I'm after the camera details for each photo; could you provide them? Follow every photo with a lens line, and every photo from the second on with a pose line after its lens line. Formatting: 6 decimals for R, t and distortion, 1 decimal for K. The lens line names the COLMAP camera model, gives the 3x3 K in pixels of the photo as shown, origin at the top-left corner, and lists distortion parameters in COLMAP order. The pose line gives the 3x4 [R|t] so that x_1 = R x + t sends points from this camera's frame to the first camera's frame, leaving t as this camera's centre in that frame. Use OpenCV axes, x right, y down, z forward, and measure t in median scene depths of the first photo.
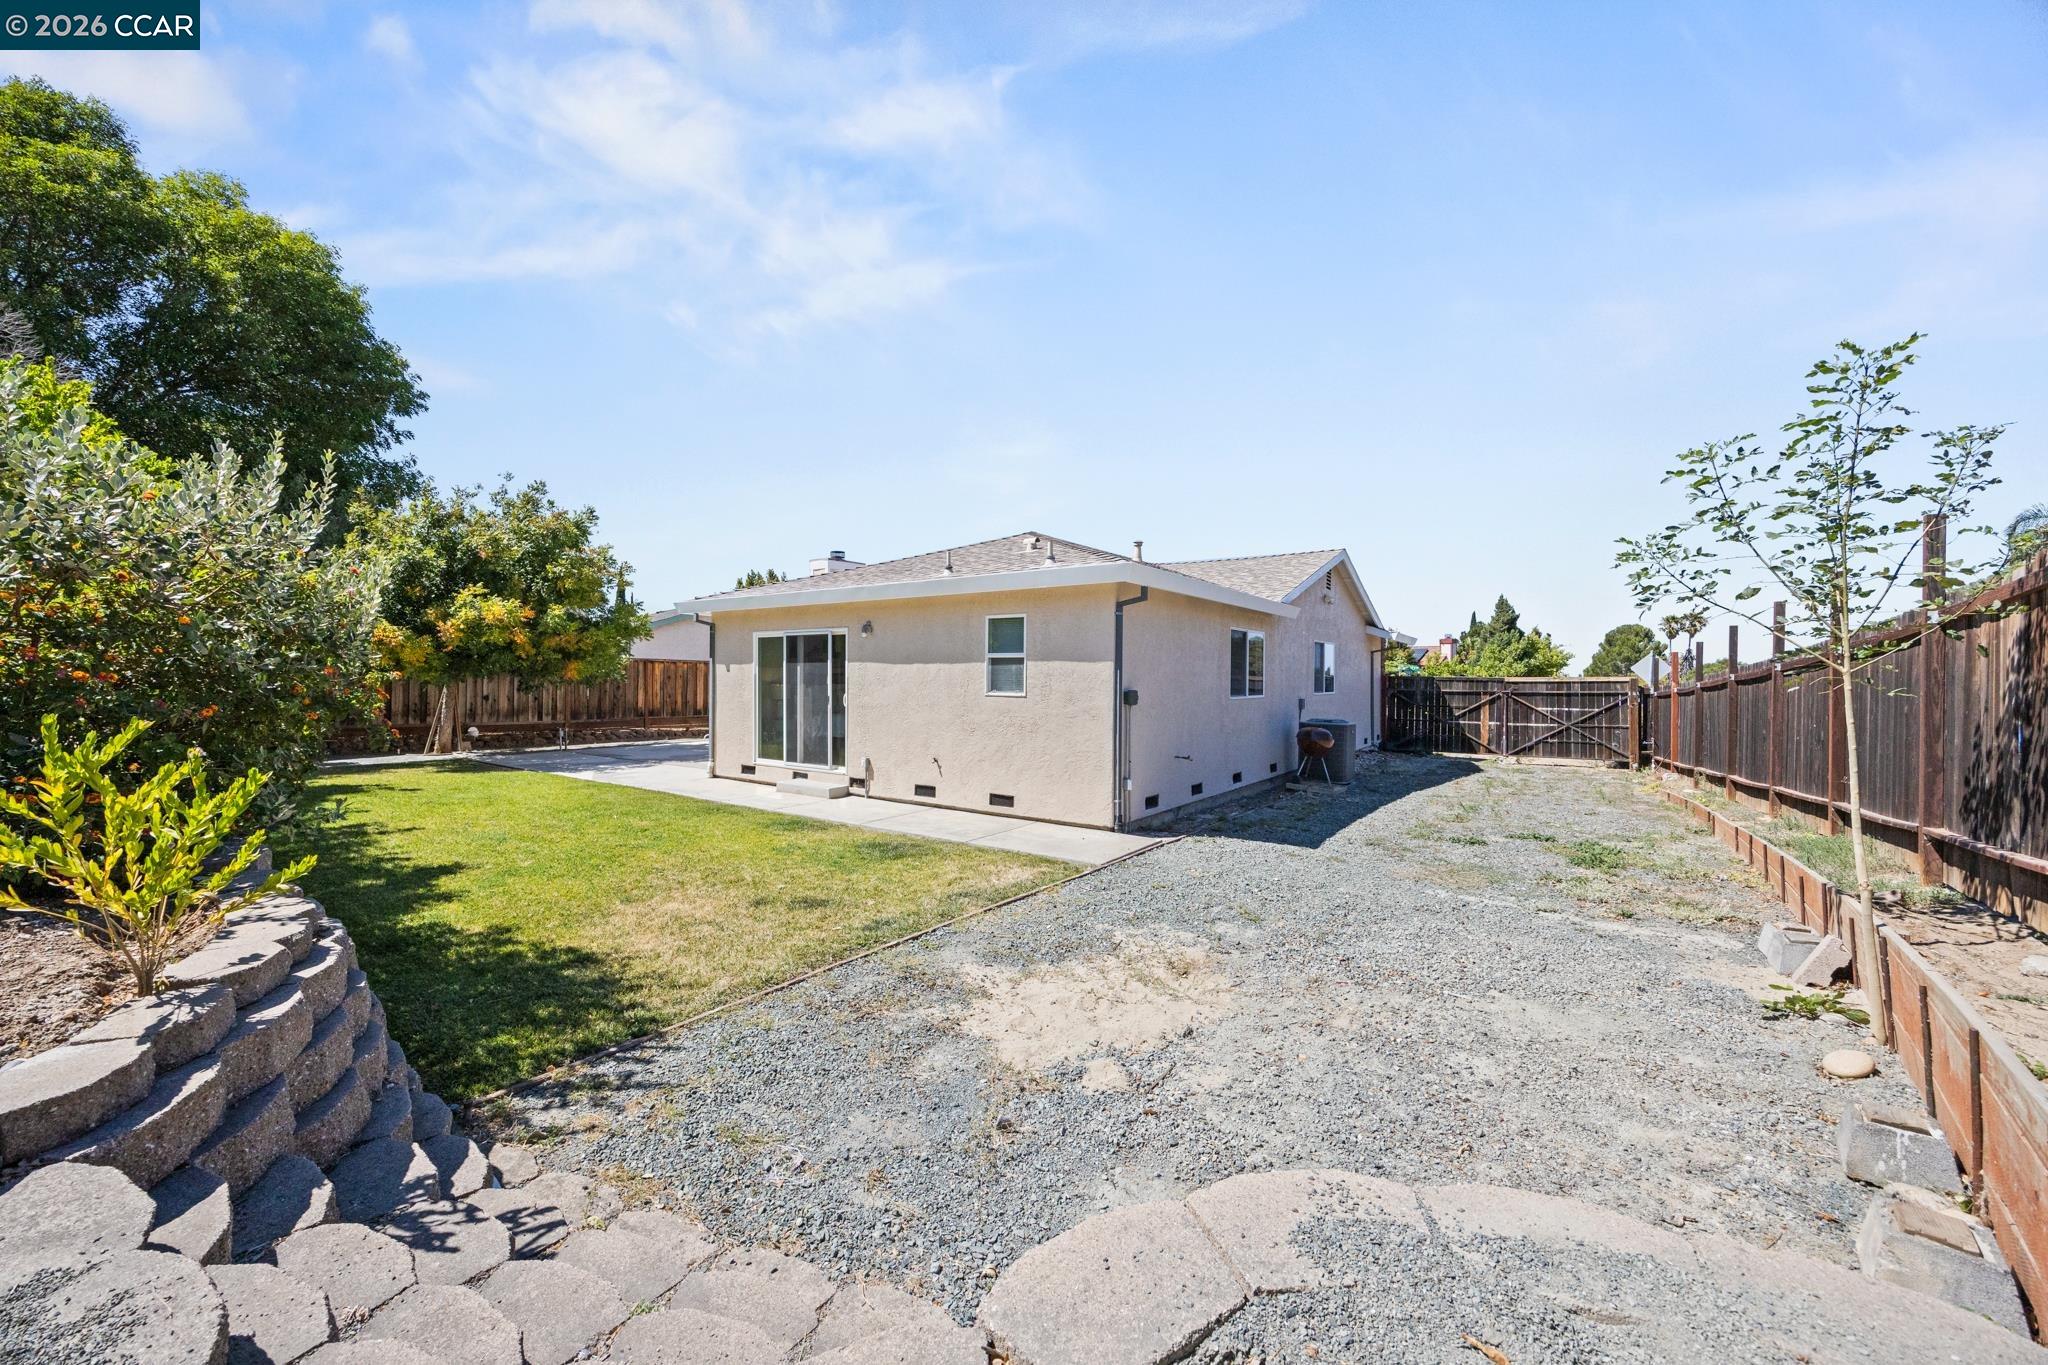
lens RADIAL K [[788.7, 0, 1032.6], [0, 788.7, 671.9], [0, 0, 1]] dist [-0.001451, 0.000050]
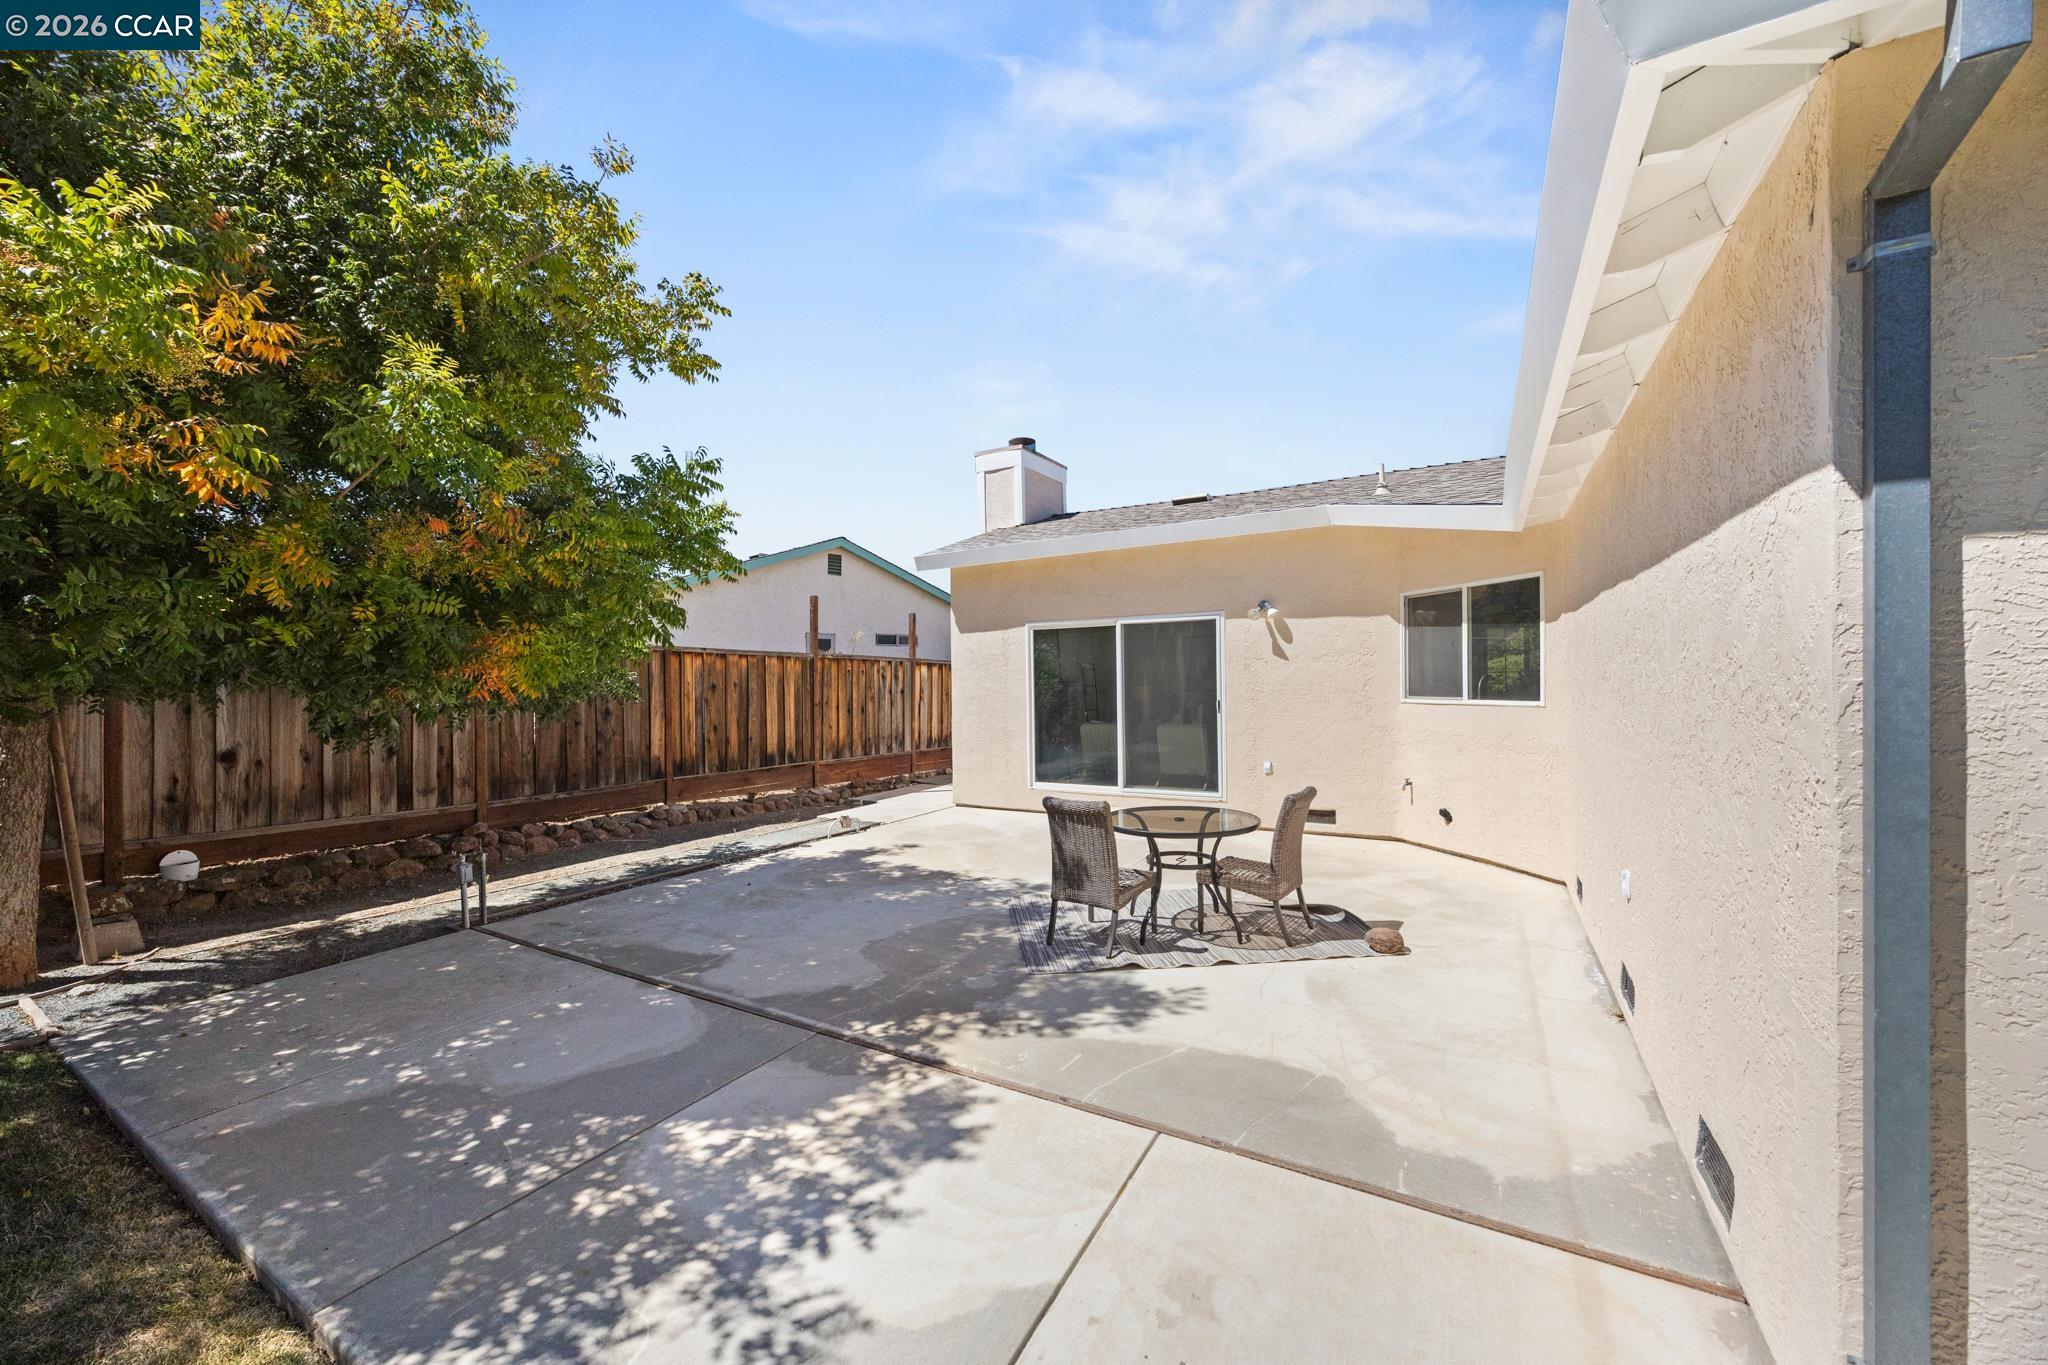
lens RADIAL K [[788.7, 0, 1026.2], [0, 788.7, 679.4], [0, 0, 1]] dist [-0.001451, 0.000050]
pose [[0.996704, -0.018289, 0.079034, -0.499988], [0.017973, 0.999827, 0.004700, 0.005632], [-0.079106, -0.003264, 0.996861, 0.839226]]
